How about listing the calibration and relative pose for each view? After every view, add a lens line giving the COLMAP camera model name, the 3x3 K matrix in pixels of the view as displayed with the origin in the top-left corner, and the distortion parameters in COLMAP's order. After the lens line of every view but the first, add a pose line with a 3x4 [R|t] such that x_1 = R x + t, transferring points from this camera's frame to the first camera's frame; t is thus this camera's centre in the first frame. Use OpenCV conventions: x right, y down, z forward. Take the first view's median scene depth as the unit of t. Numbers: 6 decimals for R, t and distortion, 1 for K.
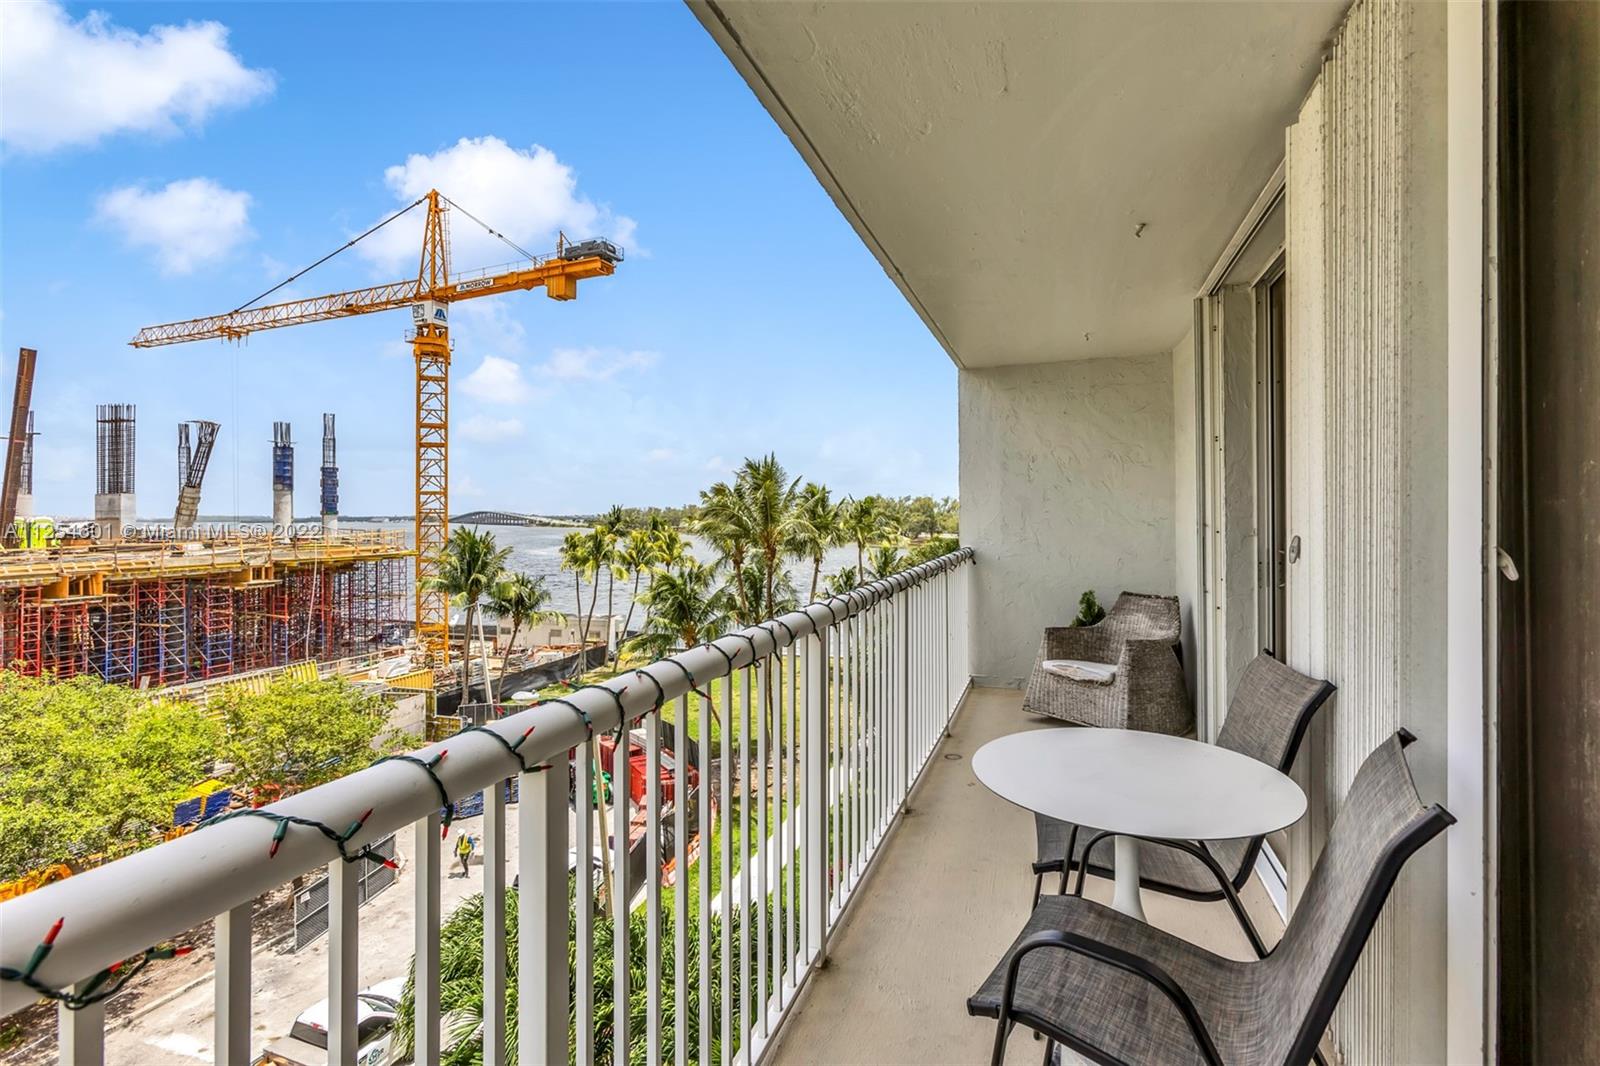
lens RADIAL K [[736.3, 0, 798.1], [0, 736.3, 523.1], [0, 0, 1]] dist [-0.032414, 0.024163]
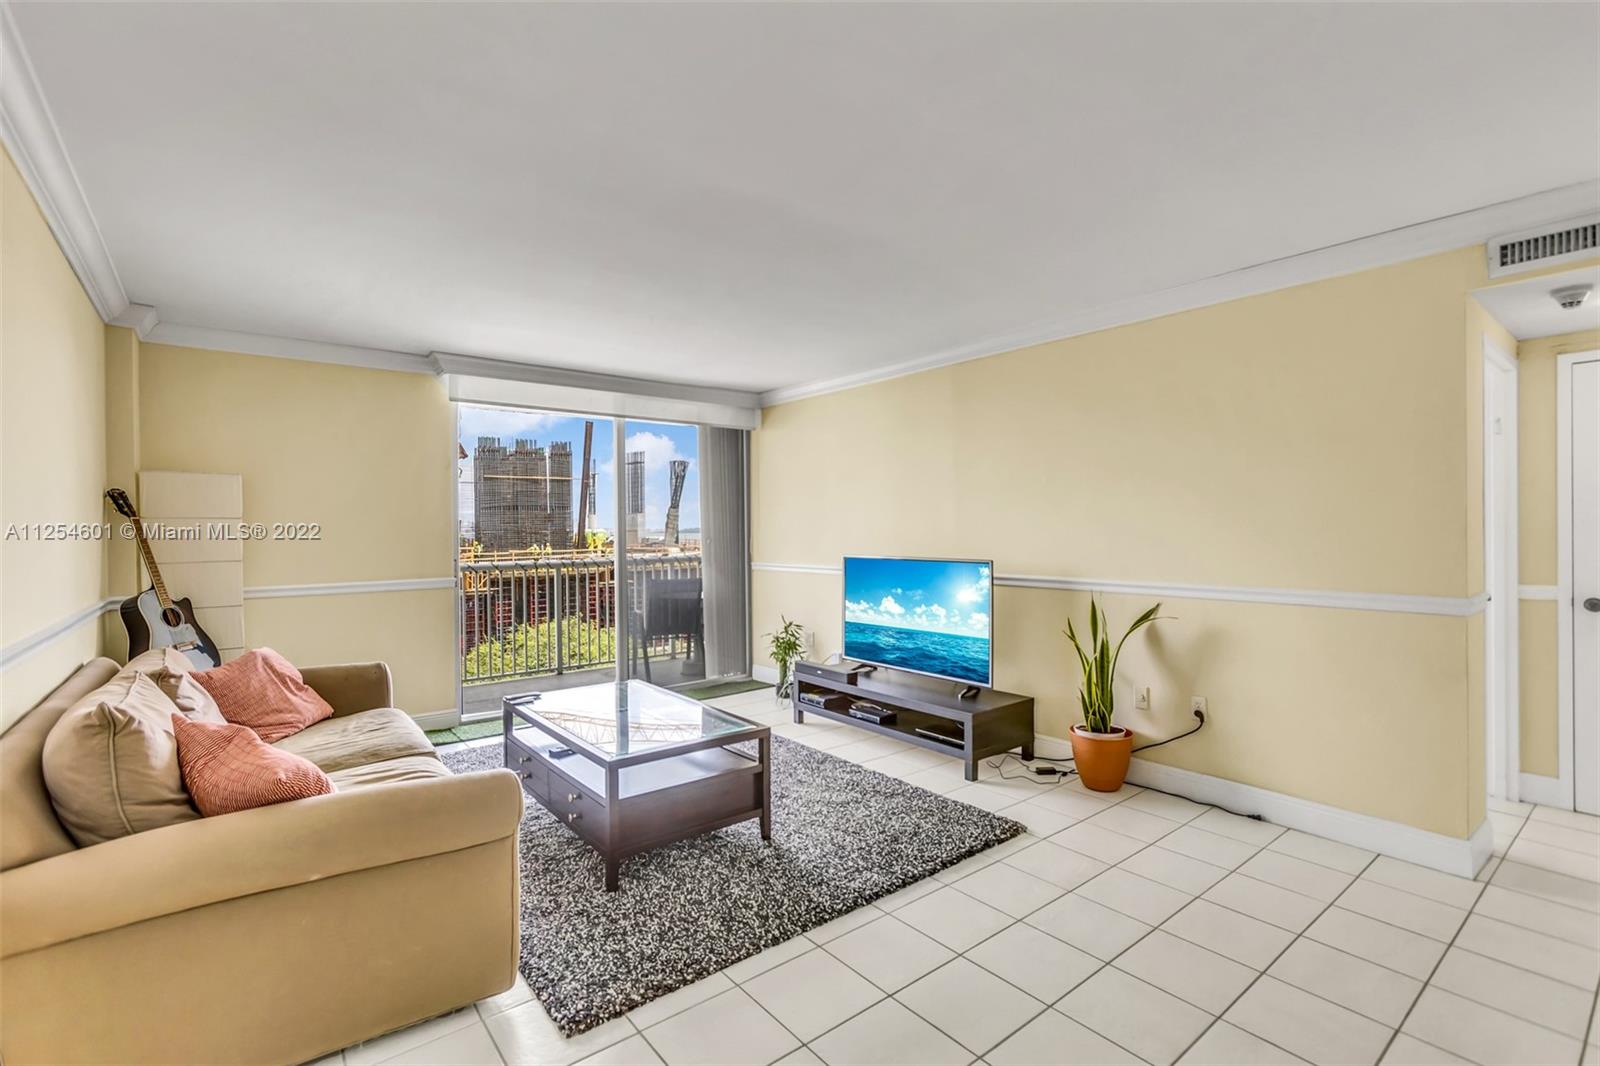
lens RADIAL K [[723.8, 0, 800.0], [0, 723.8, 533.0], [0, 0, 1]] dist [-0.016032, 0.008124]
pose [[0.859107, -0.003340, -0.511784, 0.092960], [0.005777, 0.999978, 0.003171, -0.003710], [0.511763, -0.005681, 0.859108, -0.076438]]
